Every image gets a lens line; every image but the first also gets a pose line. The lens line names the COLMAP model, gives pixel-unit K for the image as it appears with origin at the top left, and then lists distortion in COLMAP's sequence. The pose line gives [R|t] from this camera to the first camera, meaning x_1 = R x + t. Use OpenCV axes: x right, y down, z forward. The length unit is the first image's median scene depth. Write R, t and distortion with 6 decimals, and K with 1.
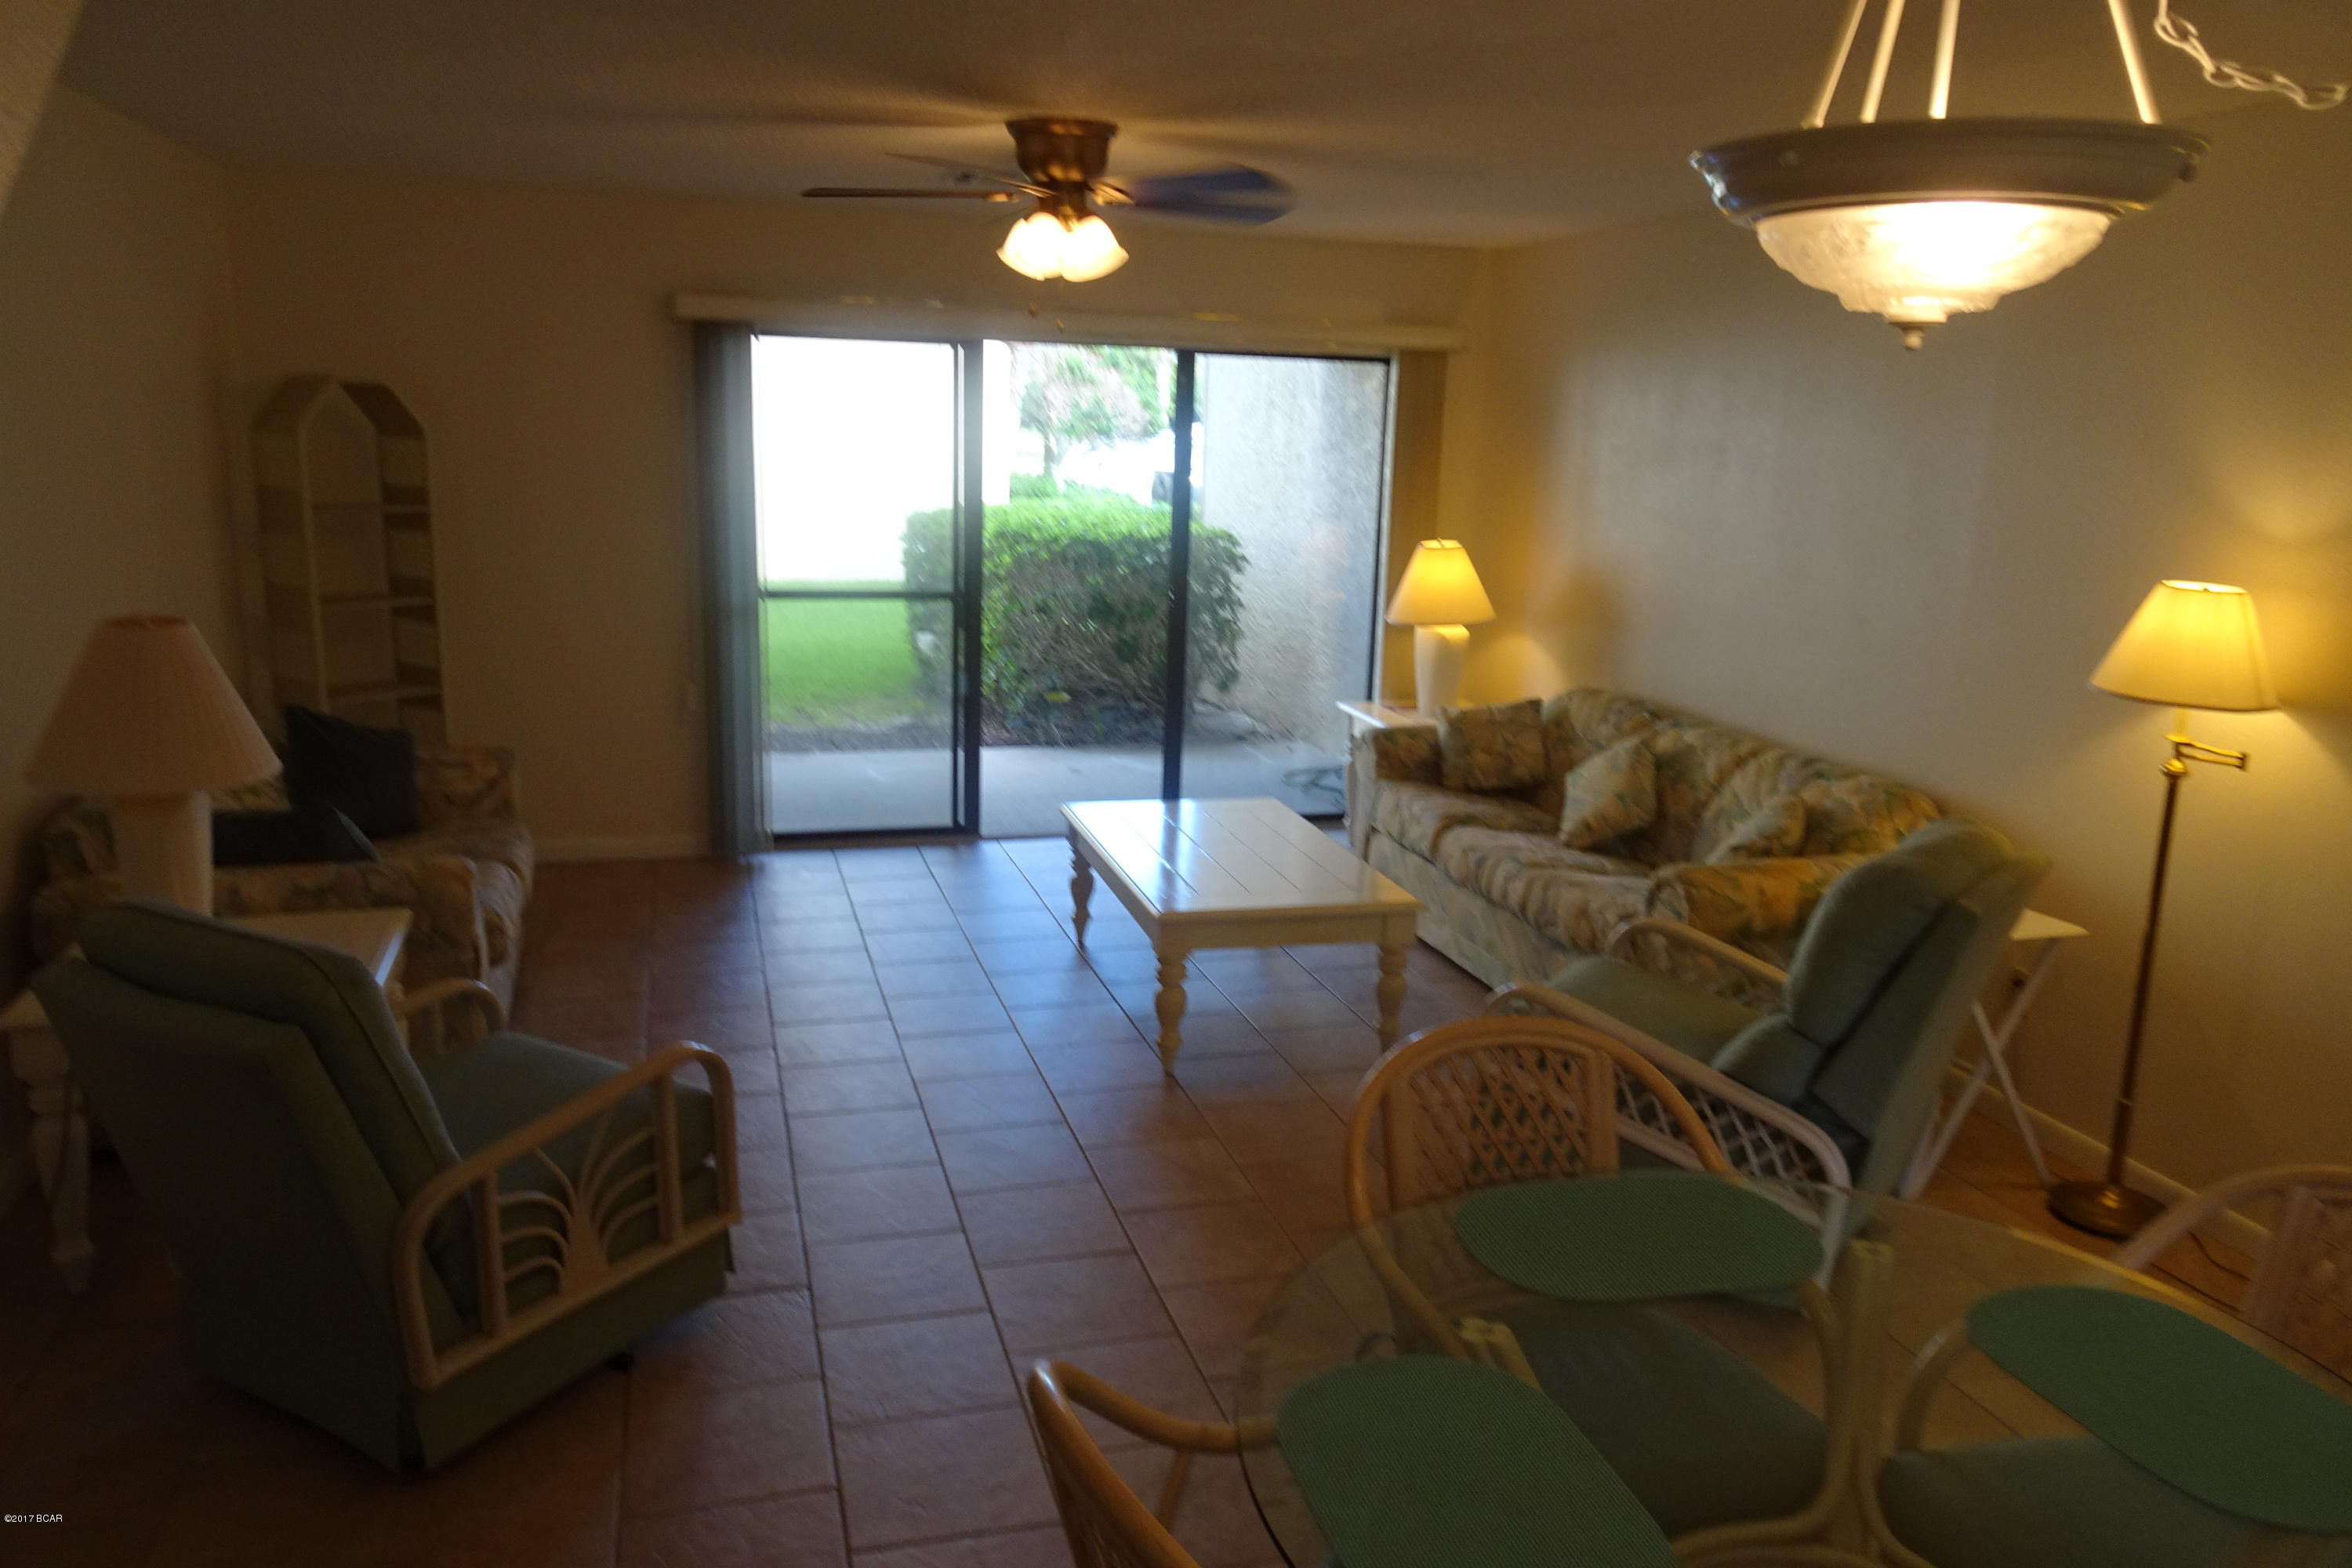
lens RADIAL K [[1677.7, 0, 1169.1], [0, 1677.7, 792.3], [0, 0, 1]] dist [0.026015, -0.005943]
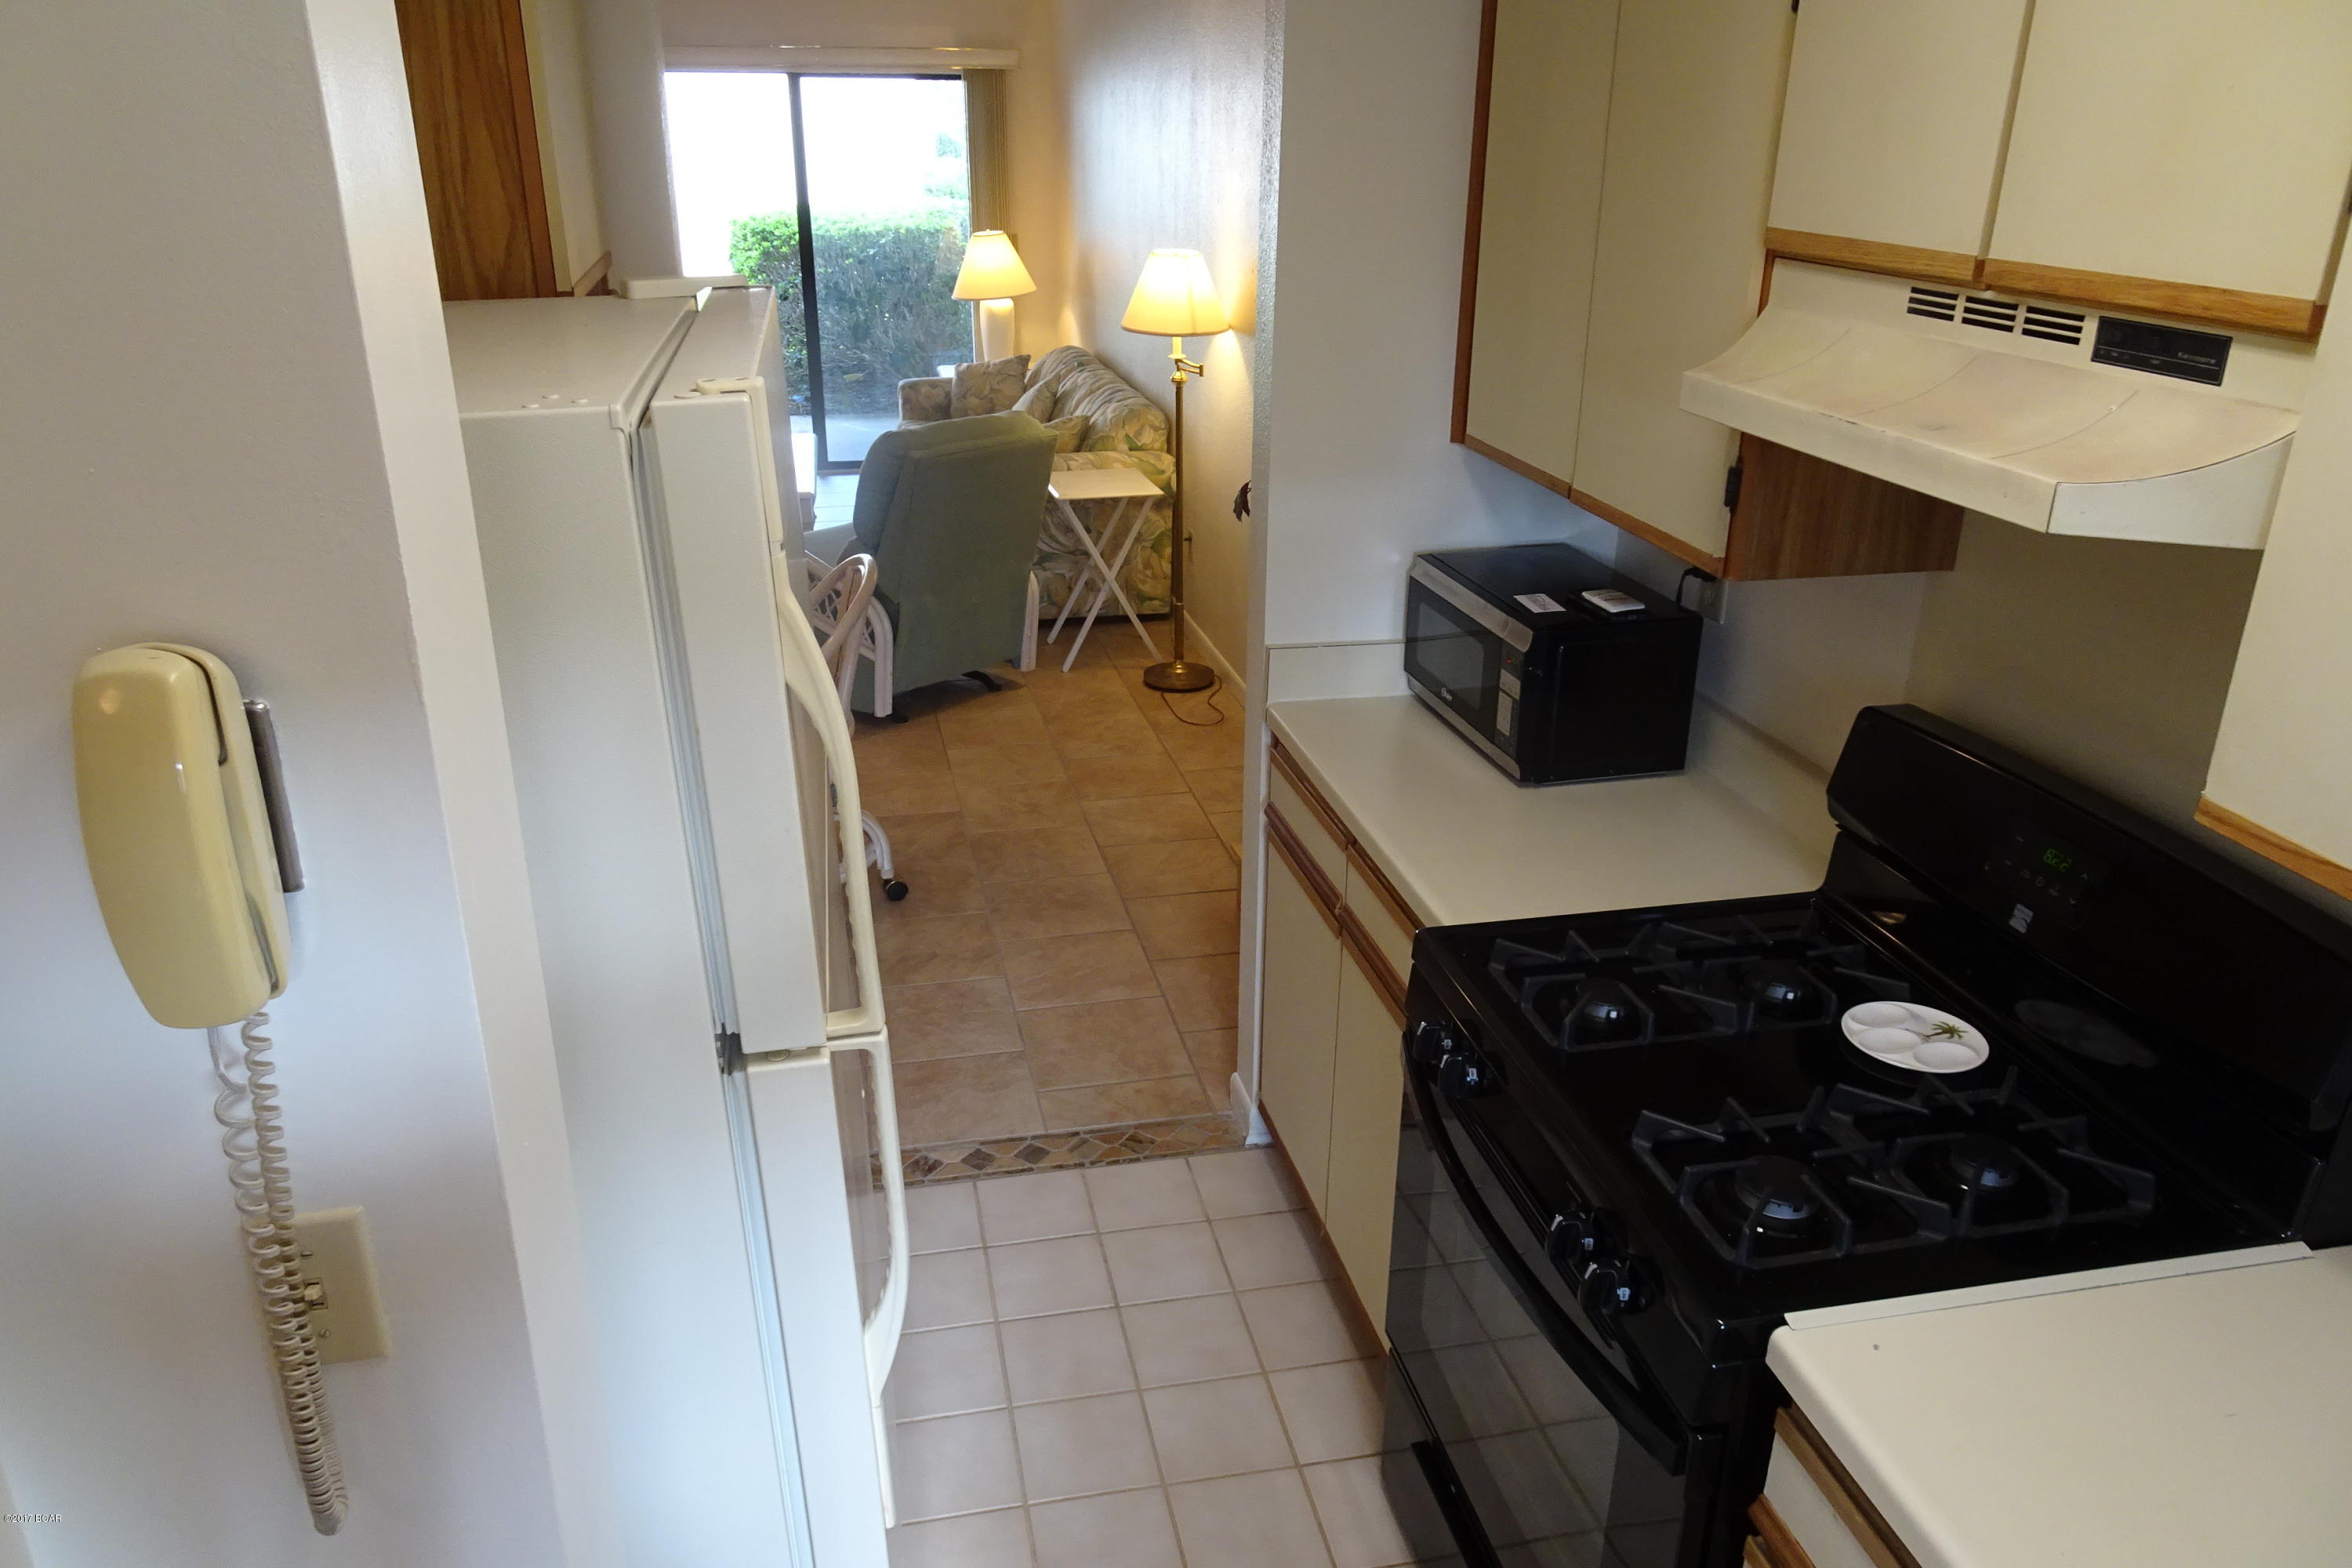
lens RADIAL K [[1677.7, 0, 1171.3], [0, 1677.7, 783.0], [0, 0, 1]] dist [0.026015, -0.005943]
pose [[0.998018, -0.000464, -0.062932, 0.559744], [0.010759, 0.986510, 0.163348, 0.081058], [0.062007, -0.163701, 0.984559, -0.449156]]
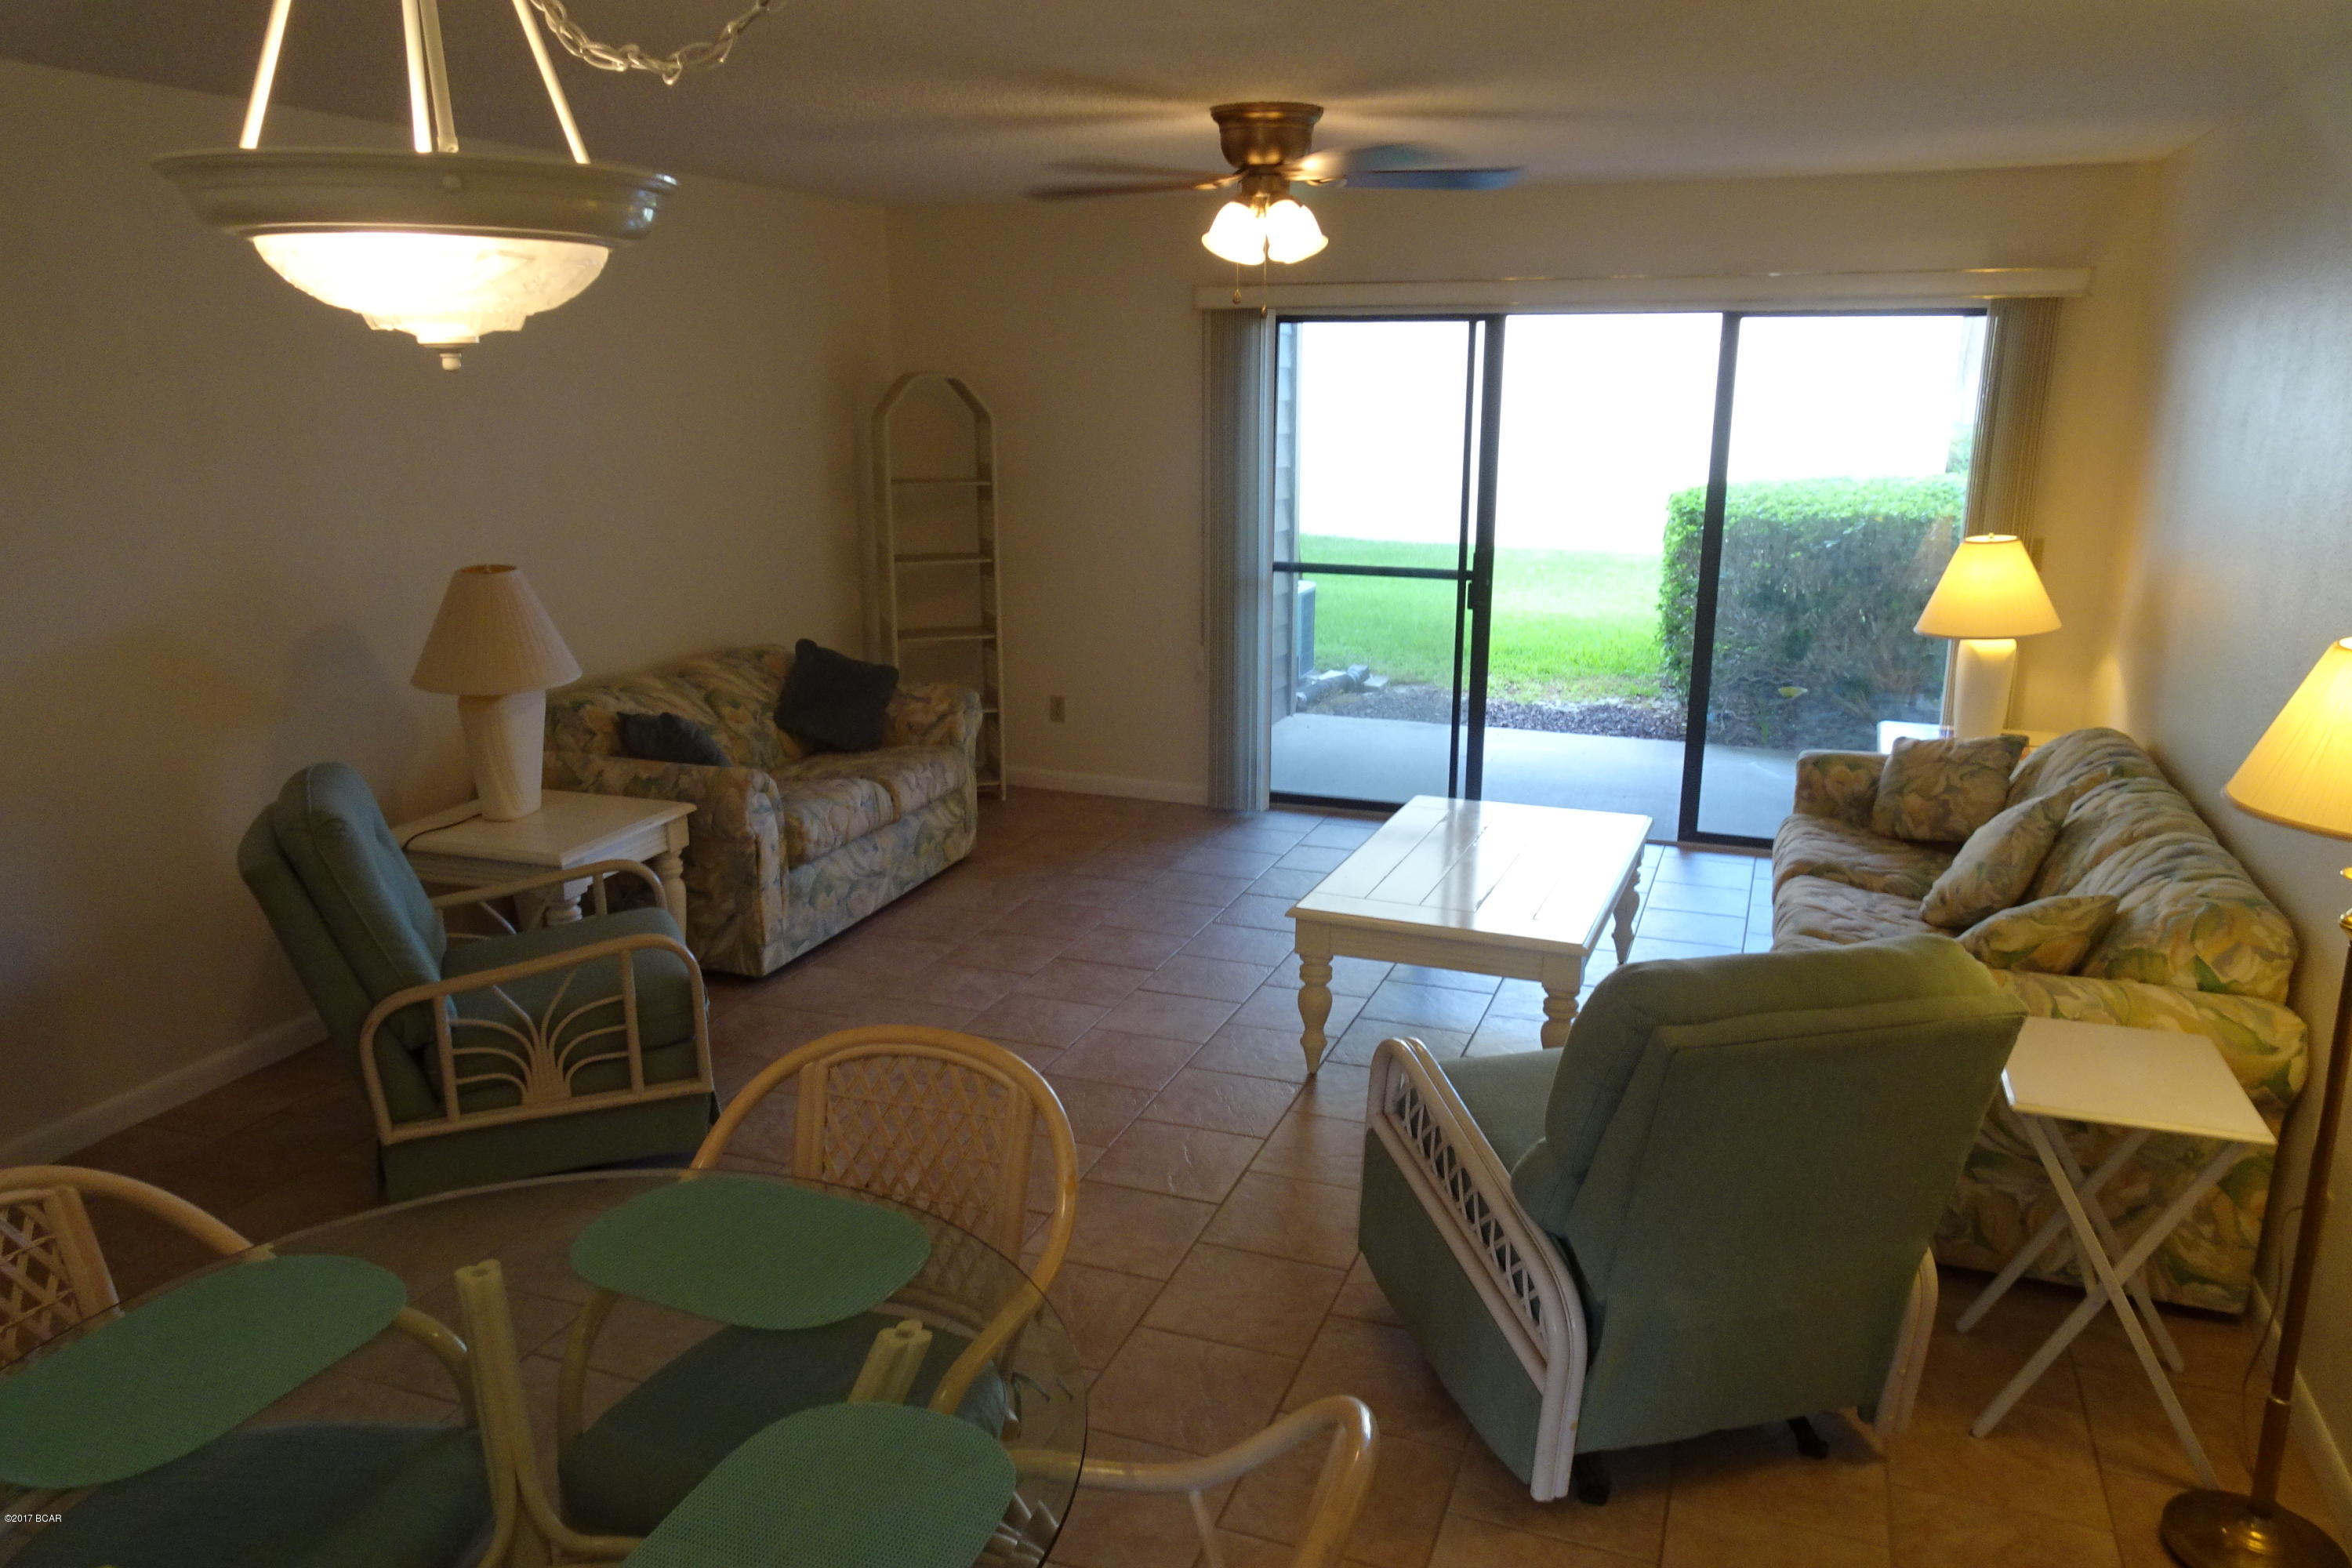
lens RADIAL K [[1677.7, 0, 1182.5], [0, 1677.7, 786.8], [0, 0, 1]] dist [0.026015, -0.005943]
pose [[0.807816, 0.117661, -0.577572, 0.491400], [-0.107608, 0.992845, 0.051755, -0.041862], [0.579530, 0.020343, 0.814697, 0.158852]]
